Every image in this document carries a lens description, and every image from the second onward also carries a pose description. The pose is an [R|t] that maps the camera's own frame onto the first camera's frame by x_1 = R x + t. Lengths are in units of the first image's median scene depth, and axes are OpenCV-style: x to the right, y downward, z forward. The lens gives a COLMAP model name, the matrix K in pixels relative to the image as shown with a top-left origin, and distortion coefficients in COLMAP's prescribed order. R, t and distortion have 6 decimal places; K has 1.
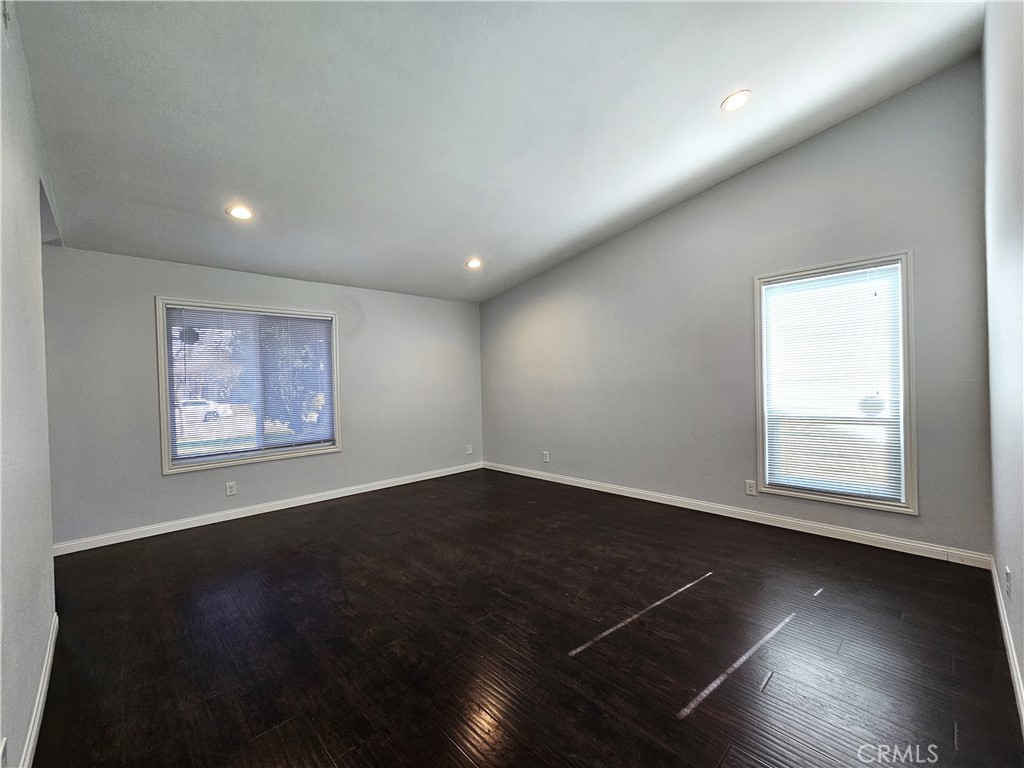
lens RADIAL K [[418.5, 0, 512.0], [0, 418.5, 384.0], [0, 0, 1]] dist [0.006170, 0.000036]
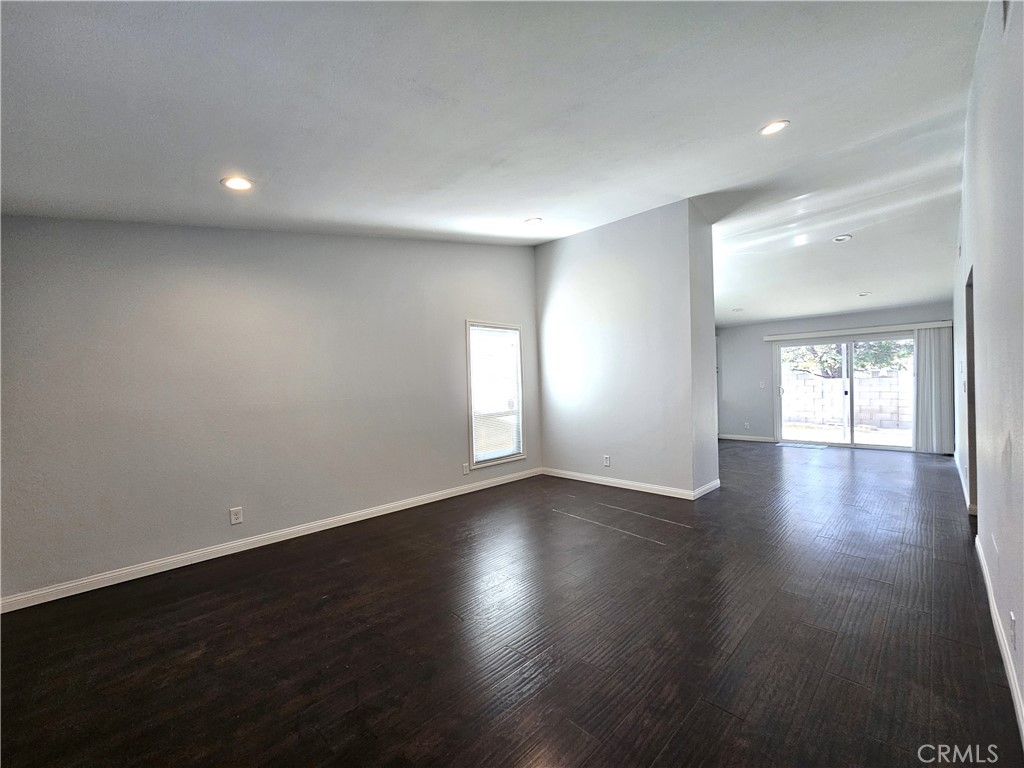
lens RADIAL K [[418.5, 0, 512.0], [0, 418.5, 384.0], [0, 0, 1]] dist [0.006170, 0.000036]
pose [[-0.007573, 0.030132, 0.999517, -0.924637], [0.036887, 0.998874, -0.029833, 0.014922], [-0.999291, 0.036643, -0.008676, 0.948780]]
